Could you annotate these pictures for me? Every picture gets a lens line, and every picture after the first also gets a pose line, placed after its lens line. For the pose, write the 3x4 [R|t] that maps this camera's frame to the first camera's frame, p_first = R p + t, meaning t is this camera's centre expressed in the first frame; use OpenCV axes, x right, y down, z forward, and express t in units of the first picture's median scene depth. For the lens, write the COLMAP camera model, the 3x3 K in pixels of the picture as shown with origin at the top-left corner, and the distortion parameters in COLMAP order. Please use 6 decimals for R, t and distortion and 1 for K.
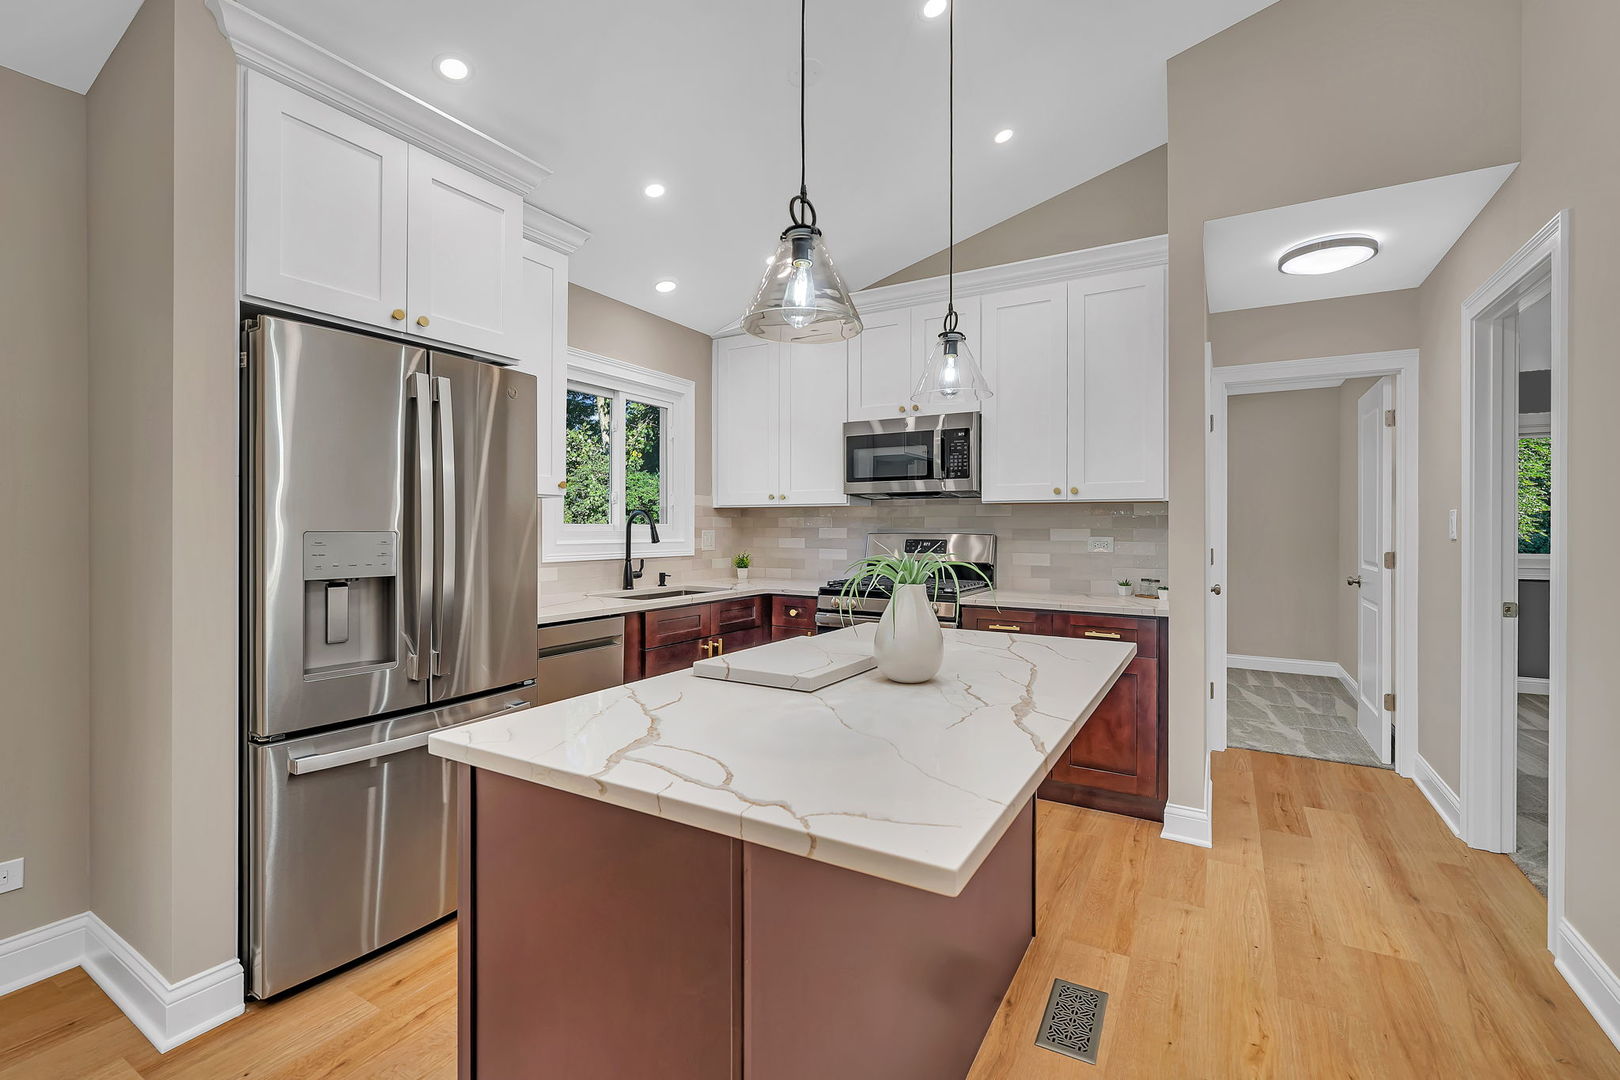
lens RADIAL K [[701.9, 0, 806.8], [0, 701.9, 536.0], [0, 0, 1]] dist [0.000128, -0.000074]
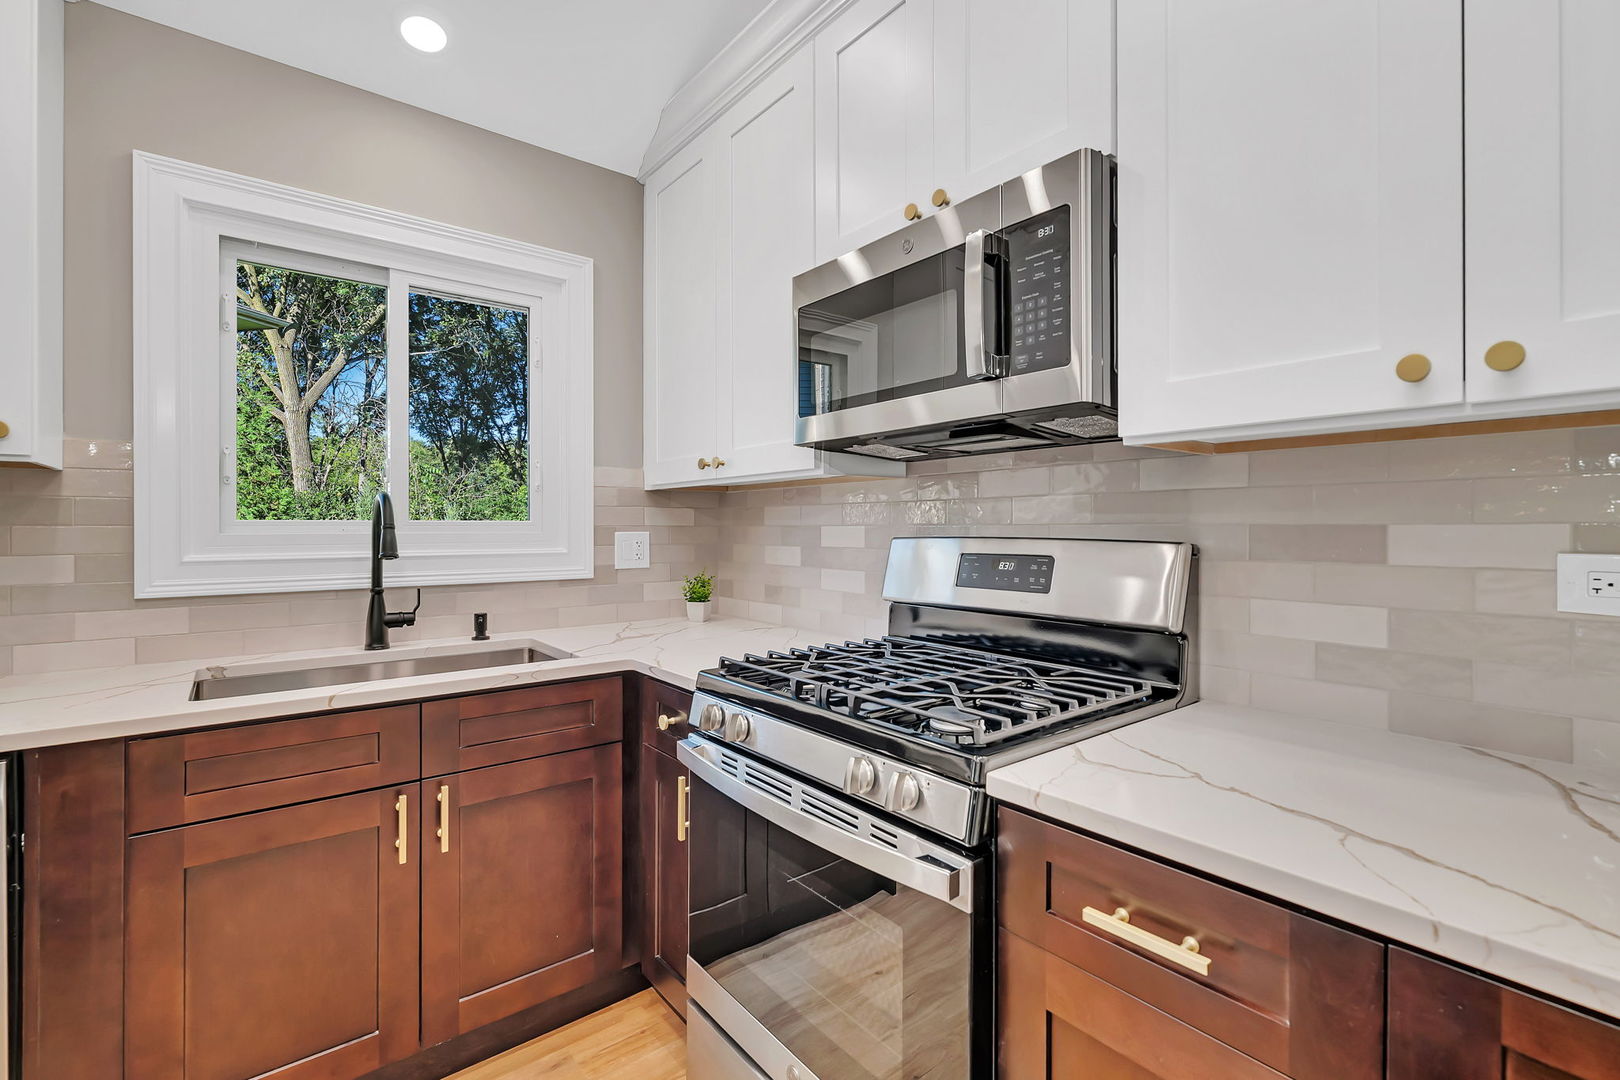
lens RADIAL K [[721.9, 0, 808.8], [0, 721.9, 531.3], [0, 0, 1]] dist [0.000941, 0.000155]
pose [[0.934815, -0.003157, -0.355120, 0.229337], [0.001108, 0.999982, -0.005973, -0.005962], [0.355132, 0.005190, 0.934802, 0.635550]]
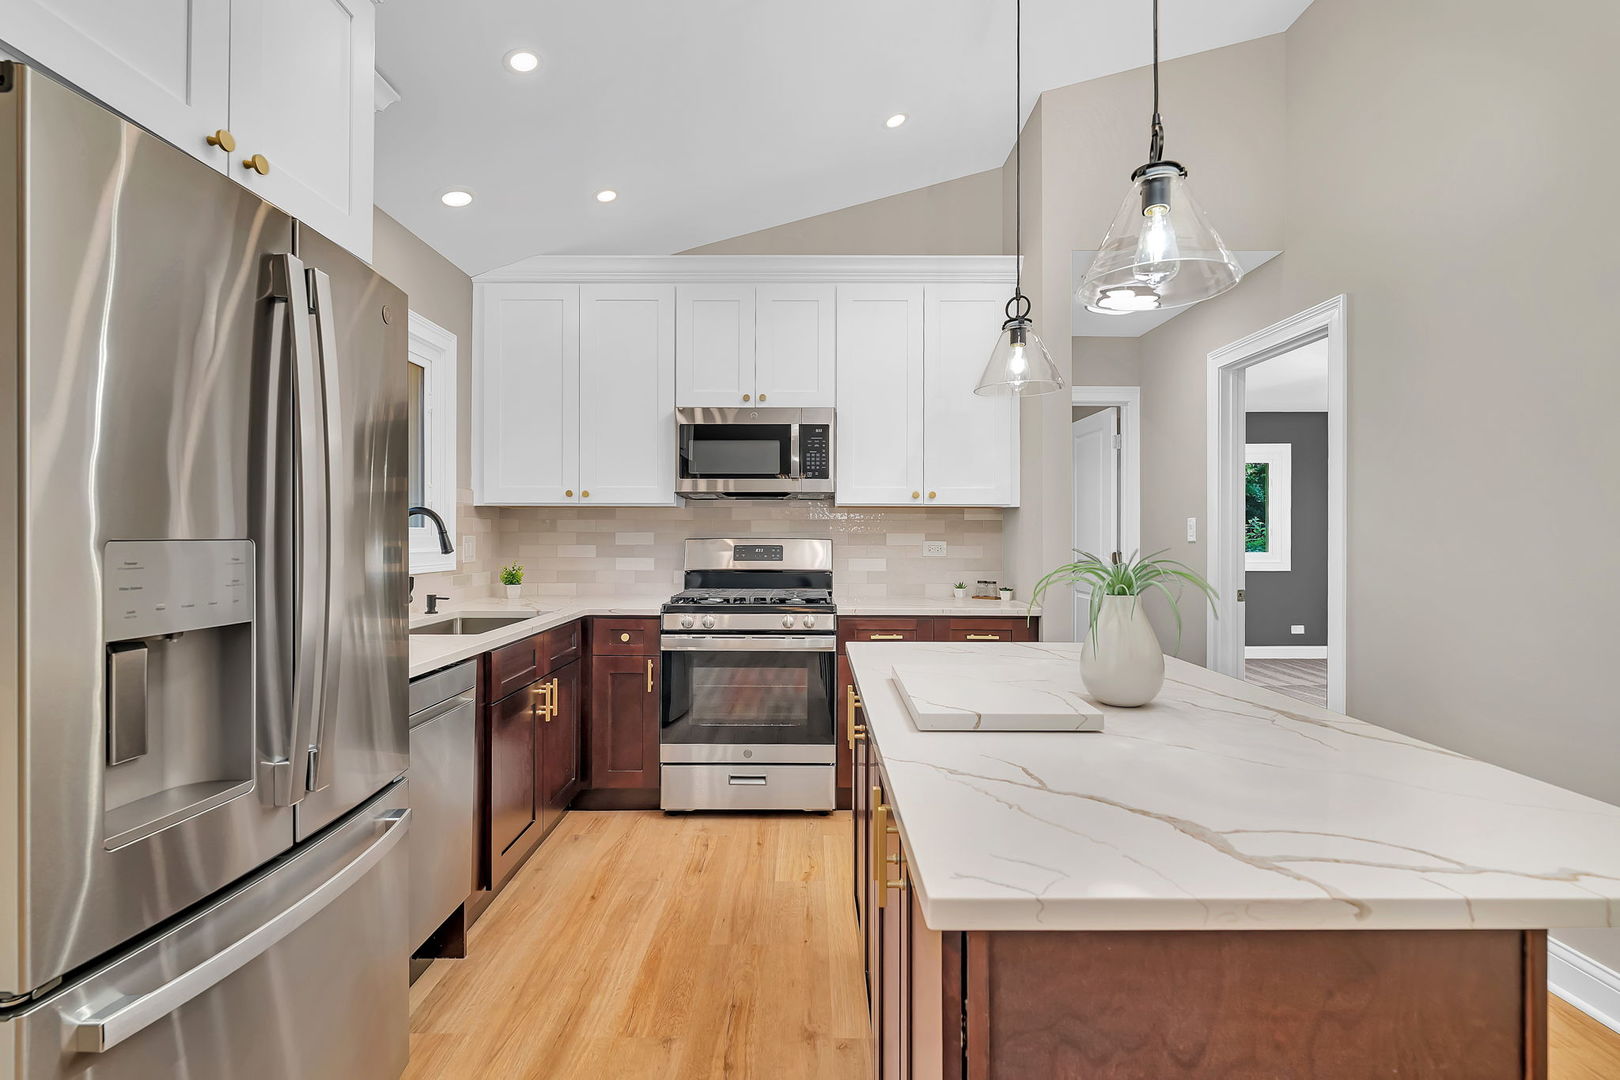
lens RADIAL K [[744.2, 0, 810.0], [0, 744.2, 540.0], [0, 0, 1]] dist [0.000400, 0.000387]
pose [[0.862732, -0.006139, 0.505624, -0.277941], [0.006523, 0.999978, 0.001010, -0.002544], [-0.505619, 0.002427, 0.862754, 0.157315]]
